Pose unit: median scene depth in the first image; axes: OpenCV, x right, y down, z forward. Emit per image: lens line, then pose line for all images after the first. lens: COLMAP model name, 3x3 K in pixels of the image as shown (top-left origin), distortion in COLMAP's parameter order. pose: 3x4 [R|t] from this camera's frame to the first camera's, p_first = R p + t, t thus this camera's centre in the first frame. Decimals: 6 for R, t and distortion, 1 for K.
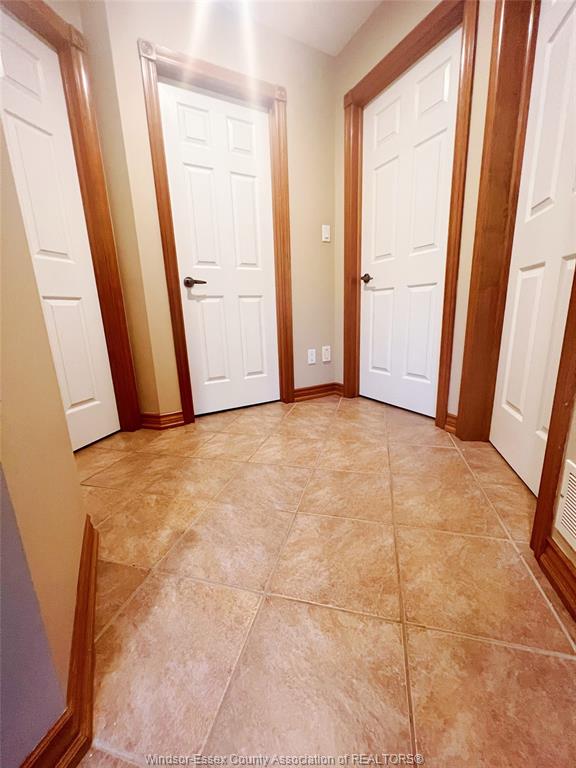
lens RADIAL K [[310.5, 0, 290.6], [0, 310.5, 386.5], [0, 0, 1]] dist [0.016413, 0.000206]
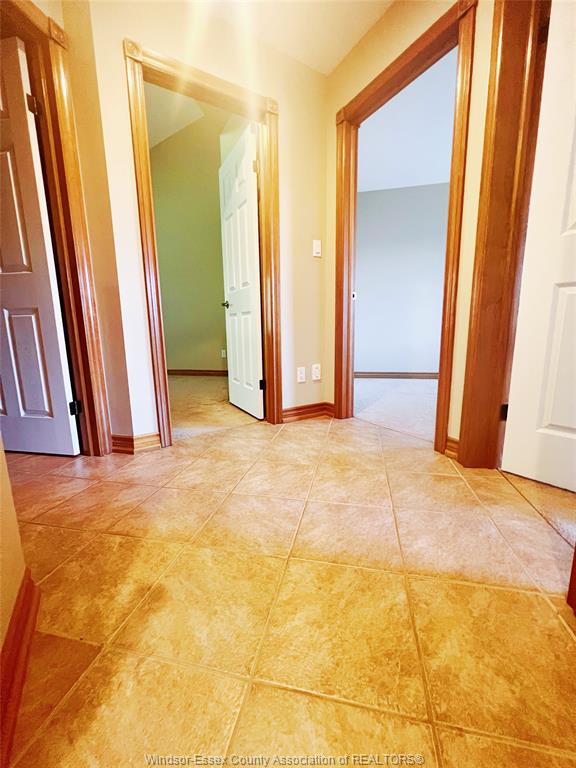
lens RADIAL K [[310.5, 0, 288.7], [0, 310.5, 382.4], [0, 0, 1]] dist [0.016413, 0.000206]
pose [[0.998954, 0.011061, 0.044358, -0.021537], [-0.007853, 0.997384, -0.071856, -0.009102], [-0.045037, 0.071432, 0.996428, 0.117968]]
